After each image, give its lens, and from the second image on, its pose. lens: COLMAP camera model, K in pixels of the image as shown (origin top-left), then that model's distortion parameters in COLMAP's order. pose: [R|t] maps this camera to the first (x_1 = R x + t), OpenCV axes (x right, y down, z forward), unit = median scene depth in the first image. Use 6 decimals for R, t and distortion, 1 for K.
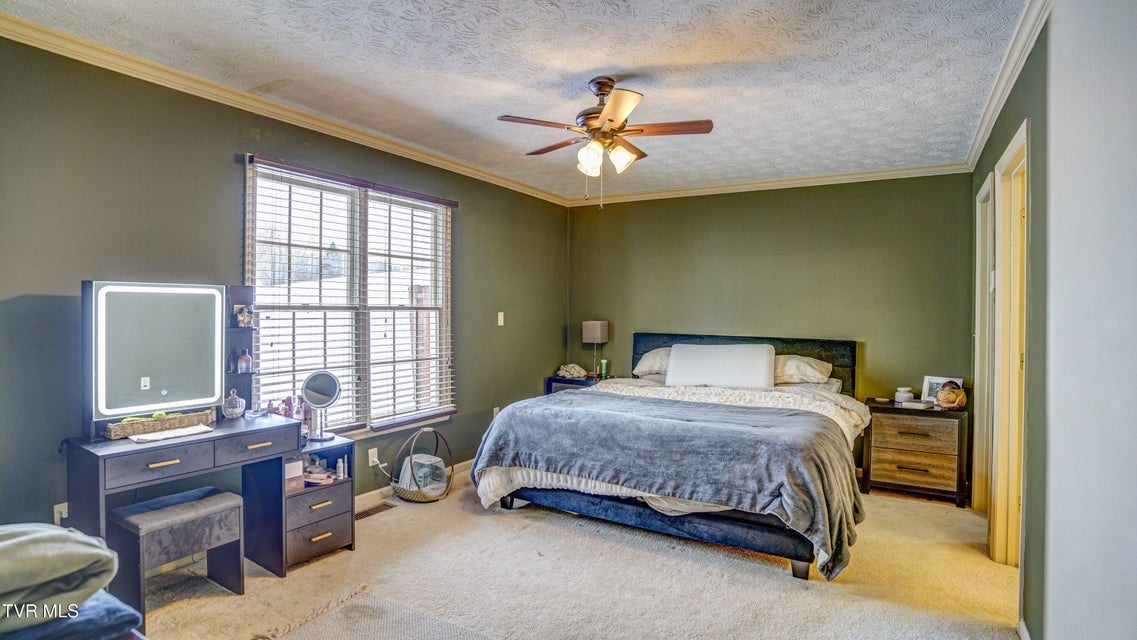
lens RADIAL K [[561.2, 0, 578.1], [0, 561.2, 319.1], [0, 0, 1]] dist [-0.076636, 0.033875]
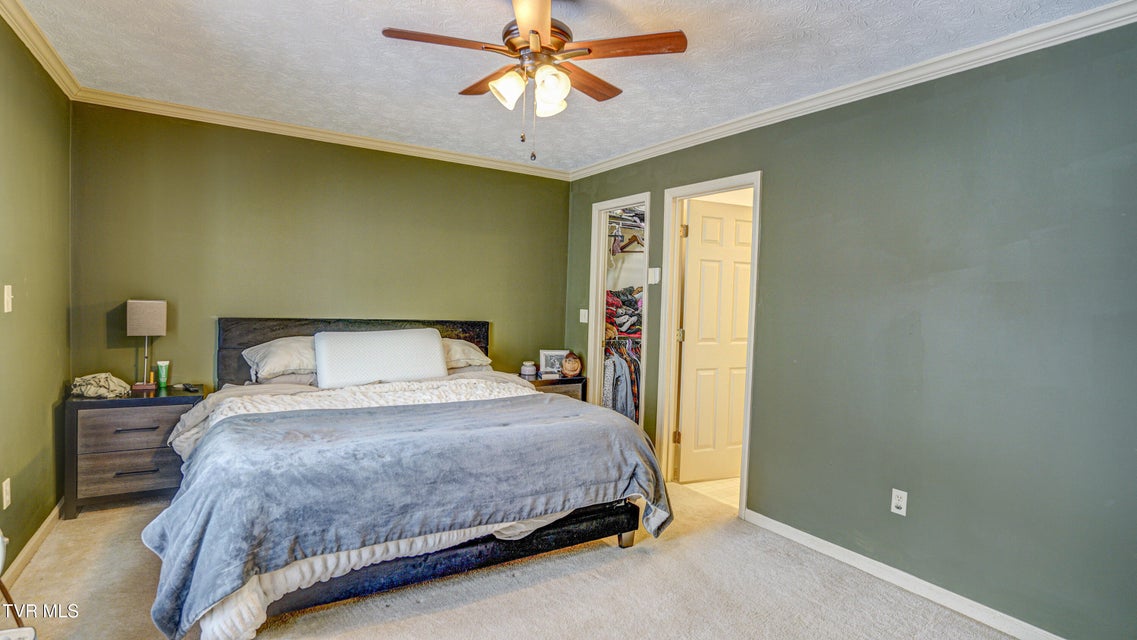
lens RADIAL K [[561.2, 0, 576.5], [0, 561.2, 315.6], [0, 0, 1]] dist [-0.076636, 0.033875]
pose [[0.444033, -0.024244, 0.895682, -0.500025], [-0.018354, 0.999178, 0.036144, -0.017001], [-0.895822, -0.032488, 0.443223, 0.514568]]
